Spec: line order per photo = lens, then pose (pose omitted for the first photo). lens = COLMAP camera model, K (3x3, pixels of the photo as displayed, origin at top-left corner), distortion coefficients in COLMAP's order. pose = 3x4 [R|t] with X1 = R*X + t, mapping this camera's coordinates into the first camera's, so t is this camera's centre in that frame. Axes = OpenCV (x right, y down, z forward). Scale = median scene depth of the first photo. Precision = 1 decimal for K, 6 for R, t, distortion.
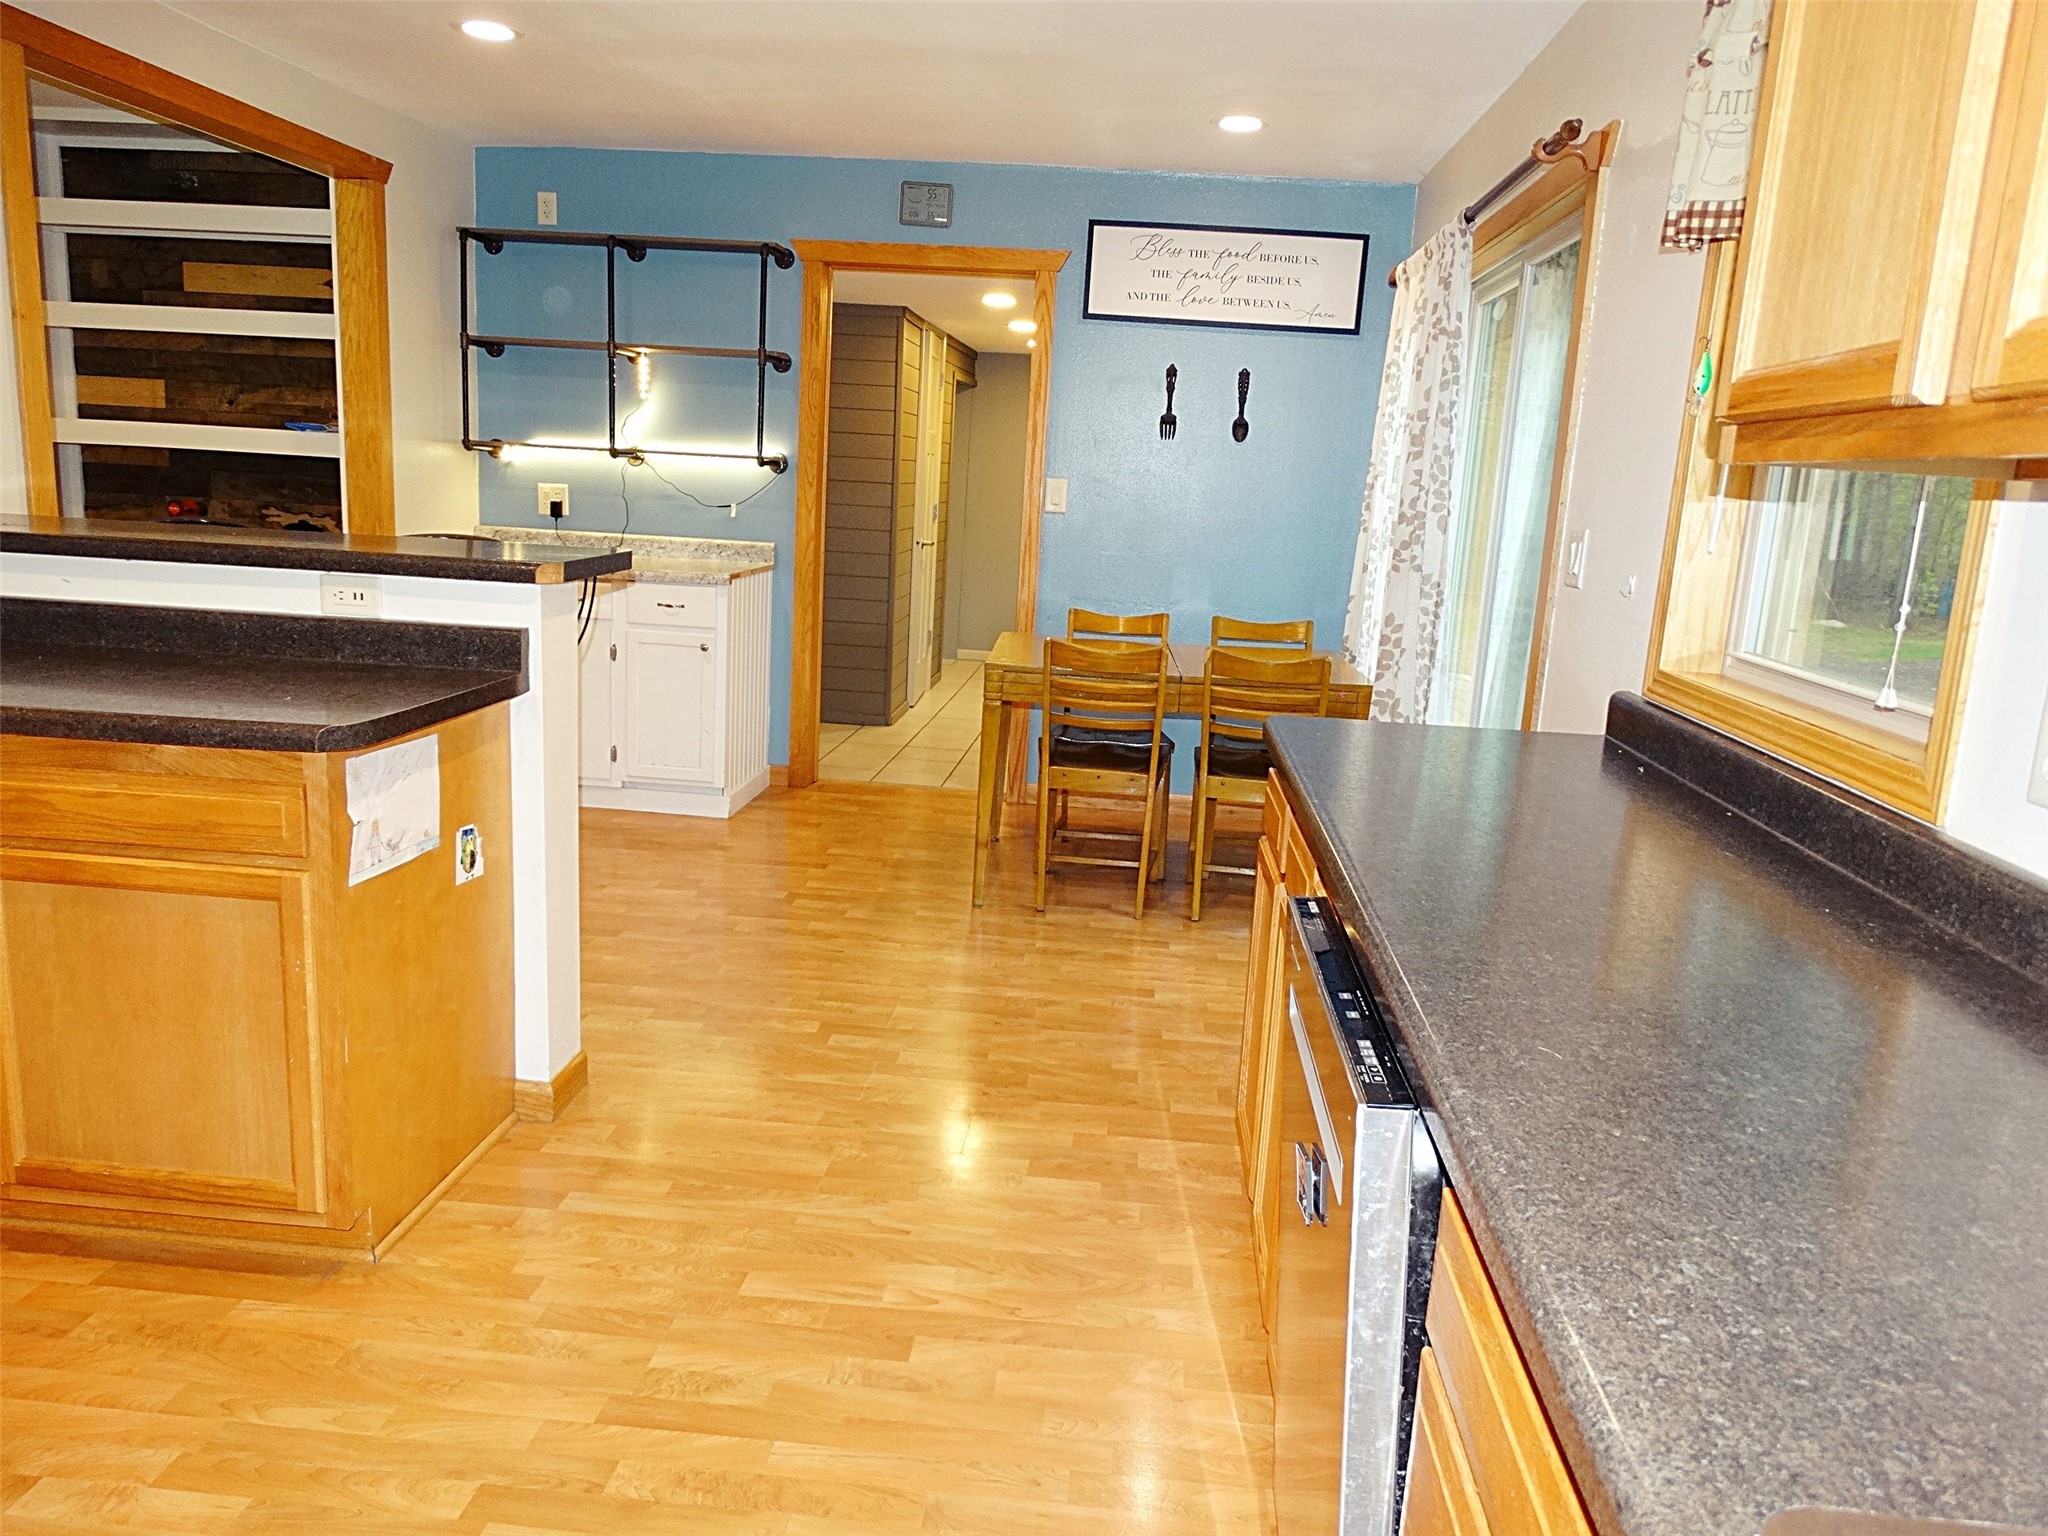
lens RADIAL K [[1452.2, 0, 1029.4], [0, 1452.2, 761.6], [0, 0, 1]] dist [-0.016520, 0.020085]
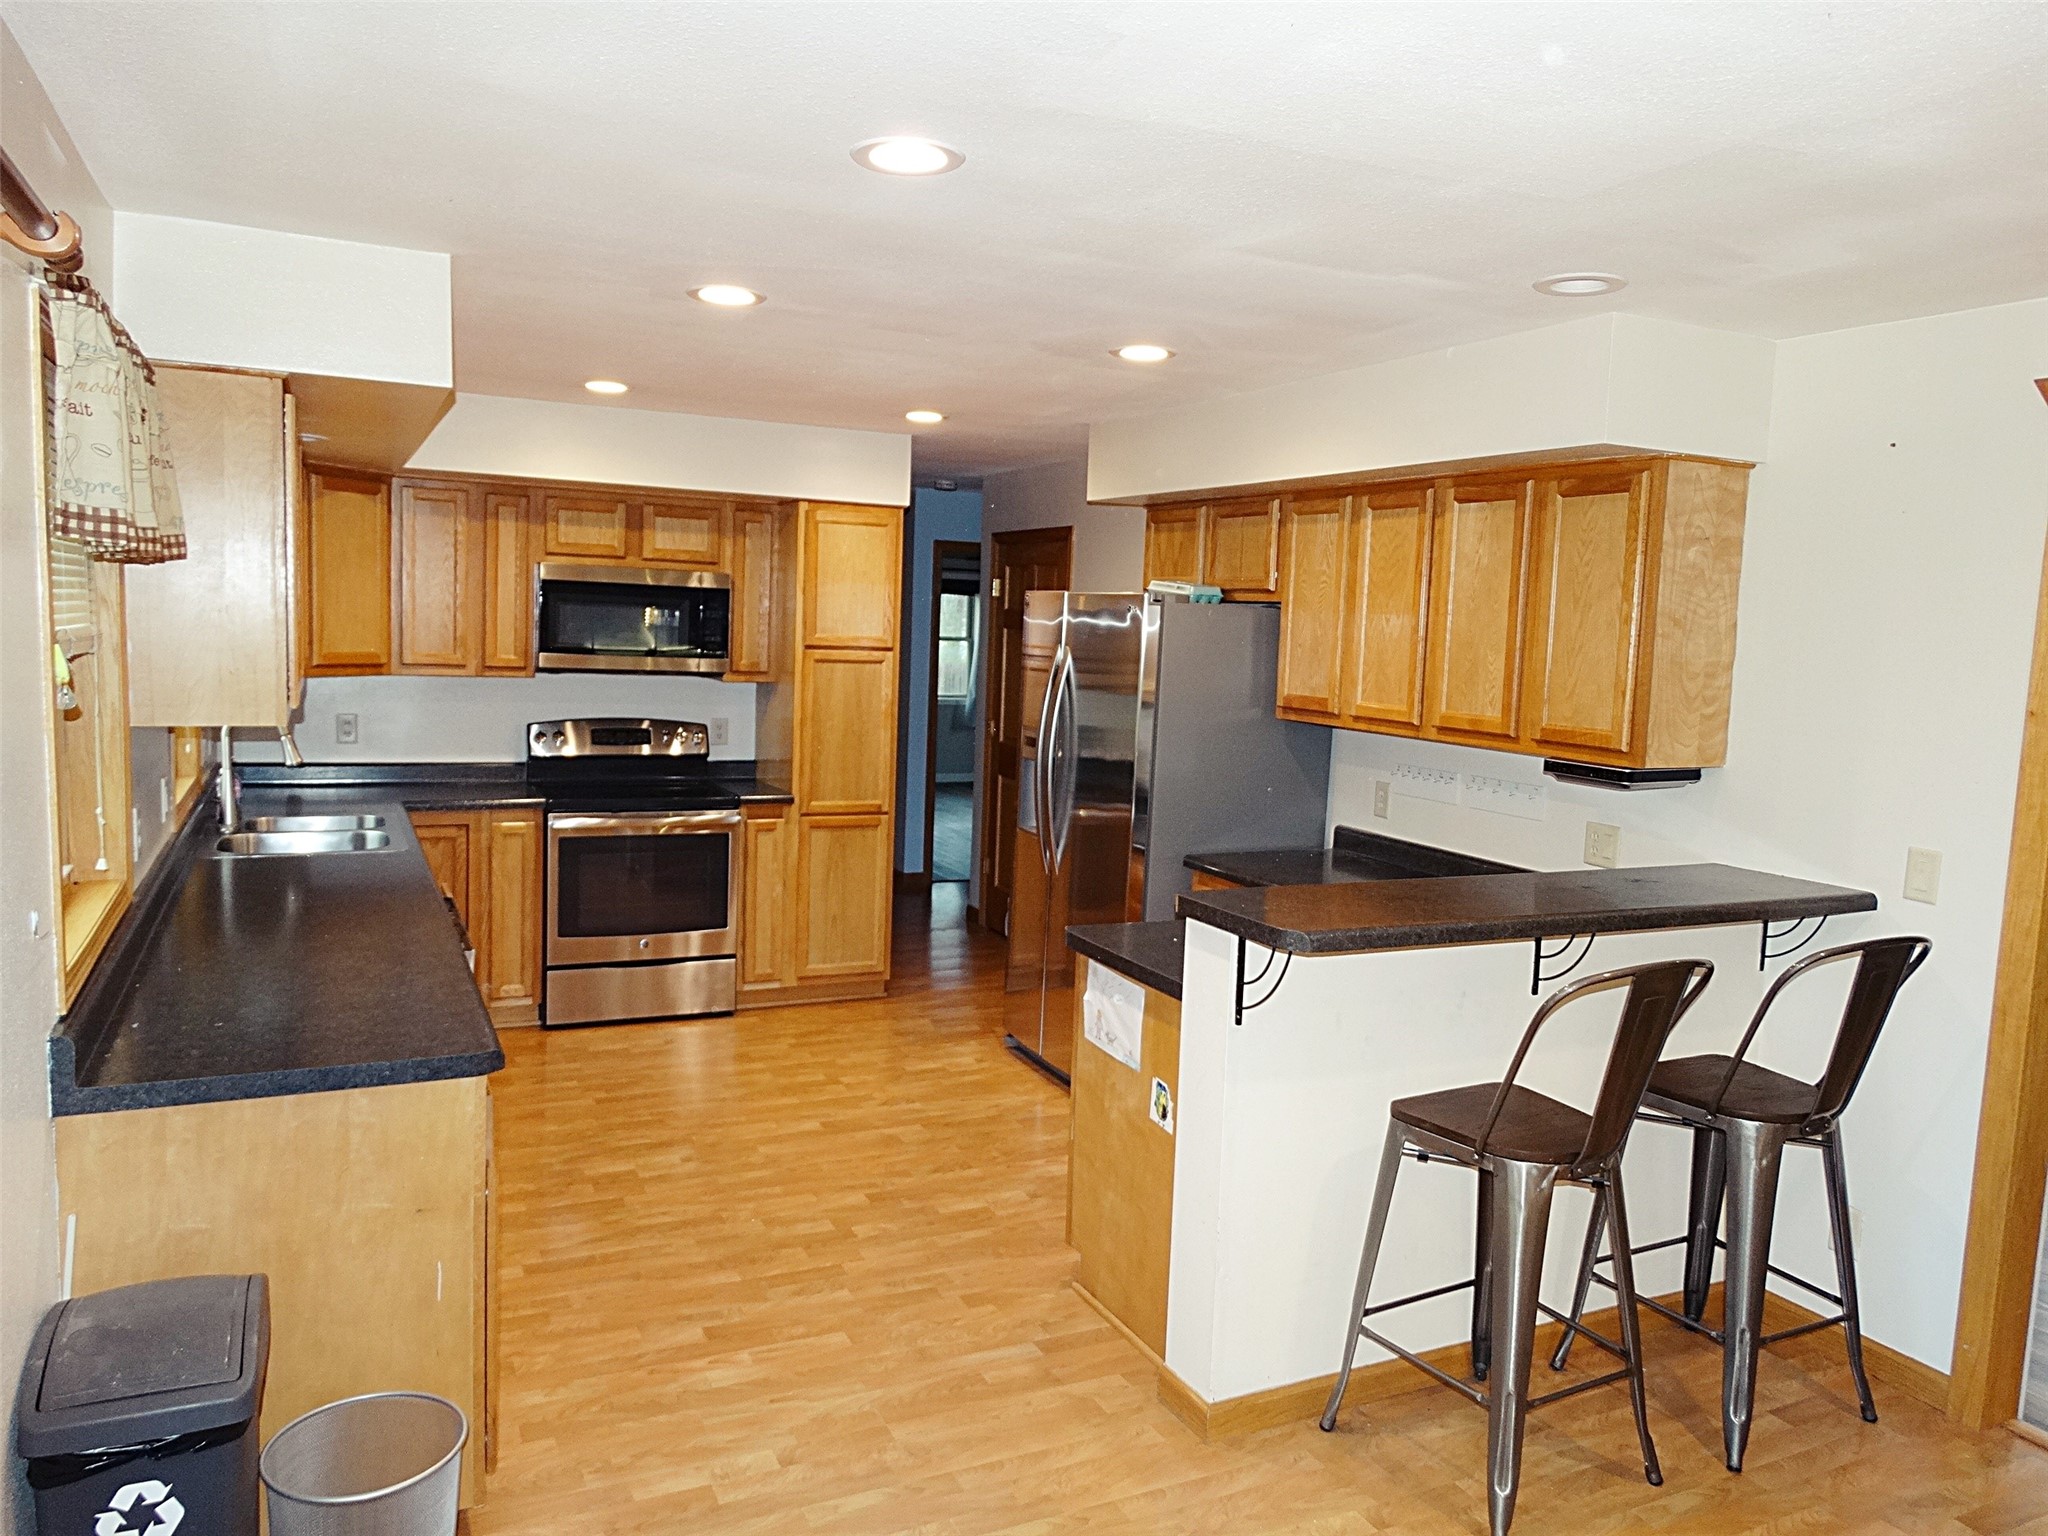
lens RADIAL K [[1452.2, 0, 1022.4], [0, 1452.2, 768.3], [0, 0, 1]] dist [-0.016520, 0.020085]
pose [[-0.857966, -0.028307, -0.512925, 0.390102], [-0.177555, 0.953284, 0.244385, -0.535055], [0.482046, 0.300747, -0.822911, 2.039478]]
